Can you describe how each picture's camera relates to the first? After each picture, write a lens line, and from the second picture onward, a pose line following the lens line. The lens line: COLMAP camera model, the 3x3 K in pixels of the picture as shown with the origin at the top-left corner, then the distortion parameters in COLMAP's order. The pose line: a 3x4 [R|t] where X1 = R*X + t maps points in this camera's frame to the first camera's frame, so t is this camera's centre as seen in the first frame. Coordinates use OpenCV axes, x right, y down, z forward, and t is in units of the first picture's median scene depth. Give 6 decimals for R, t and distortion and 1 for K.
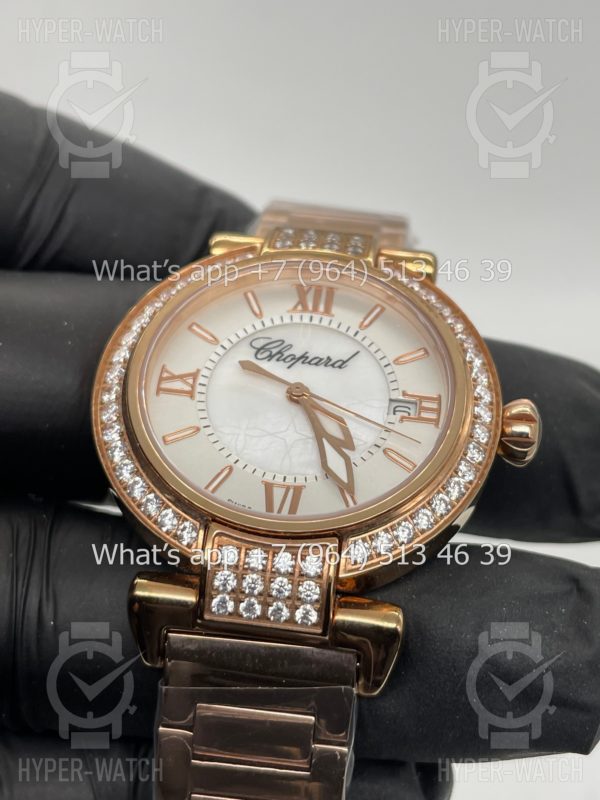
lens RADIAL K [[1274.3, 0, 298.4], [0, 1274.3, 396.8], [0, 0, 1]] dist [0.162545, 0.000000]
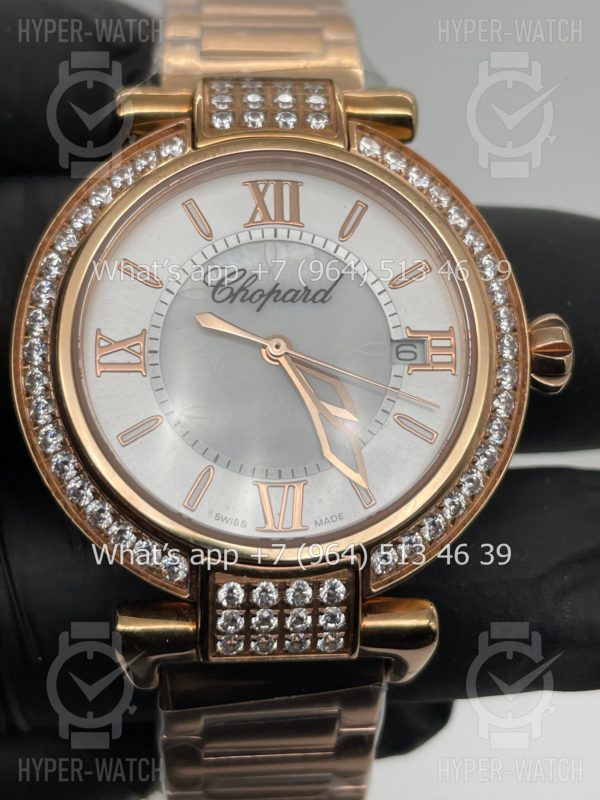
lens RADIAL K [[1274.3, 0, 300.8], [0, 1274.3, 404.1], [0, 0, 1]] dist [0.162545, 0.000000]
pose [[0.984915, -0.138792, 0.103338, -0.070796], [0.085178, 0.908710, 0.408646, -0.288104], [-0.150621, -0.393679, 0.906824, 0.264840]]
